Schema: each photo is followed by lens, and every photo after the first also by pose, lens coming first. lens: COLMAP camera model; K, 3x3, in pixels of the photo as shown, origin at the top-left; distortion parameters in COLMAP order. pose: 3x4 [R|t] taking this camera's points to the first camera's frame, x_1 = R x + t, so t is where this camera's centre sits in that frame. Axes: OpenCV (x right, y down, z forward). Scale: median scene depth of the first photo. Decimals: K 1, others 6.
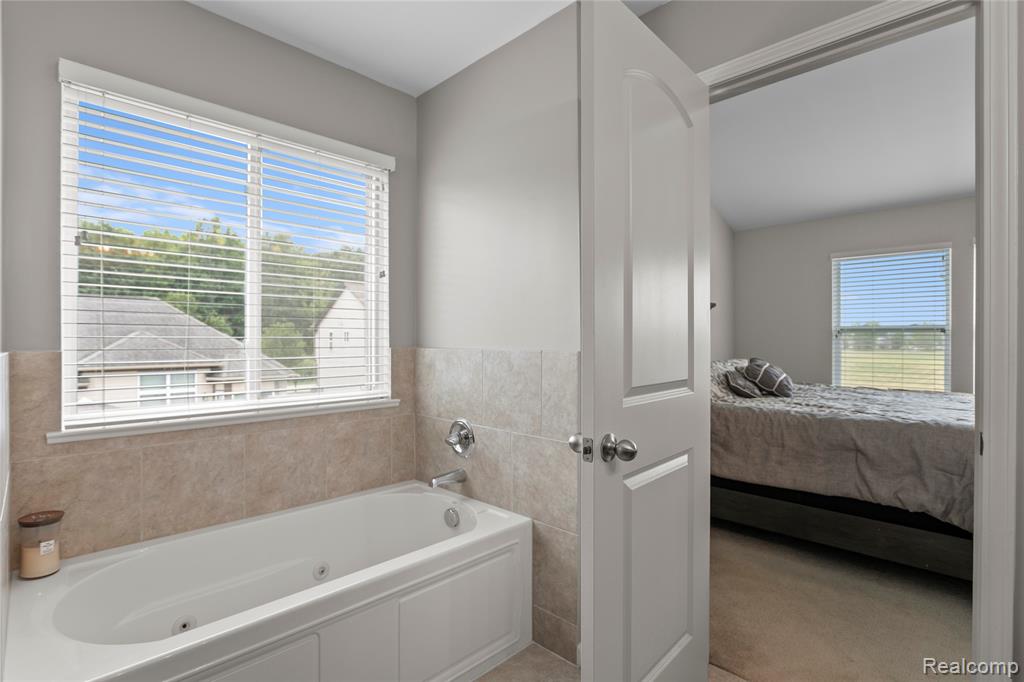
lens RADIAL K [[489.8, 0, 515.0], [0, 489.8, 338.2], [0, 0, 1]] dist [-0.010792, 0.001414]
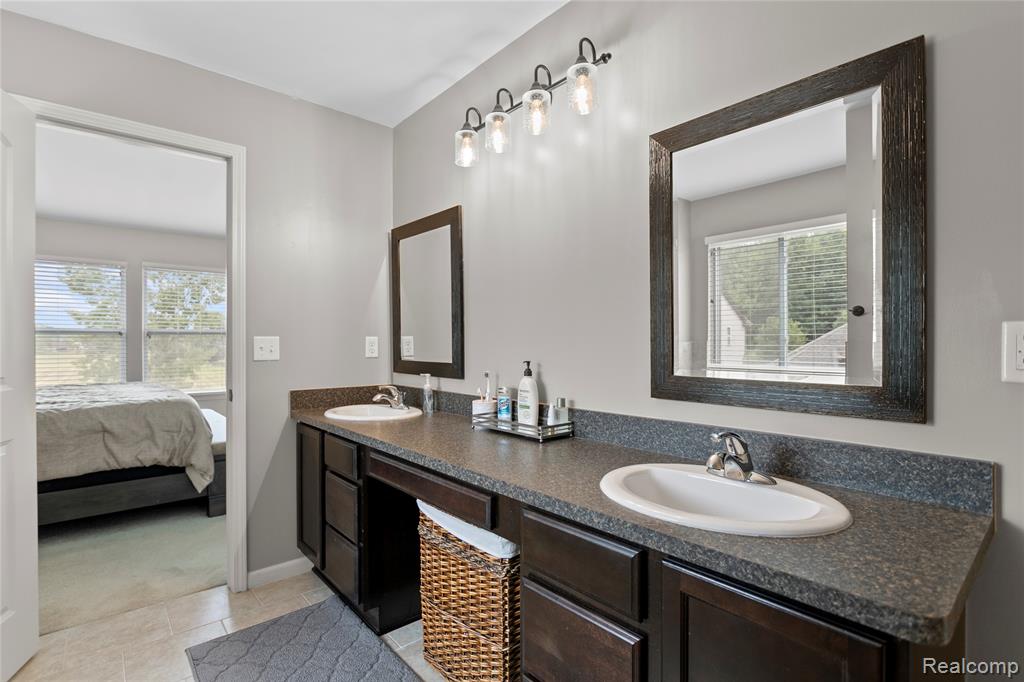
lens RADIAL K [[489.8, 0, 495.8], [0, 489.8, 342.6], [0, 0, 1]] dist [-0.010792, 0.001414]
pose [[0.098783, -0.005365, 0.995095, -0.442967], [0.000601, 0.999986, 0.005332, 0.001250], [-0.995109, 0.000071, 0.098785, -0.109911]]
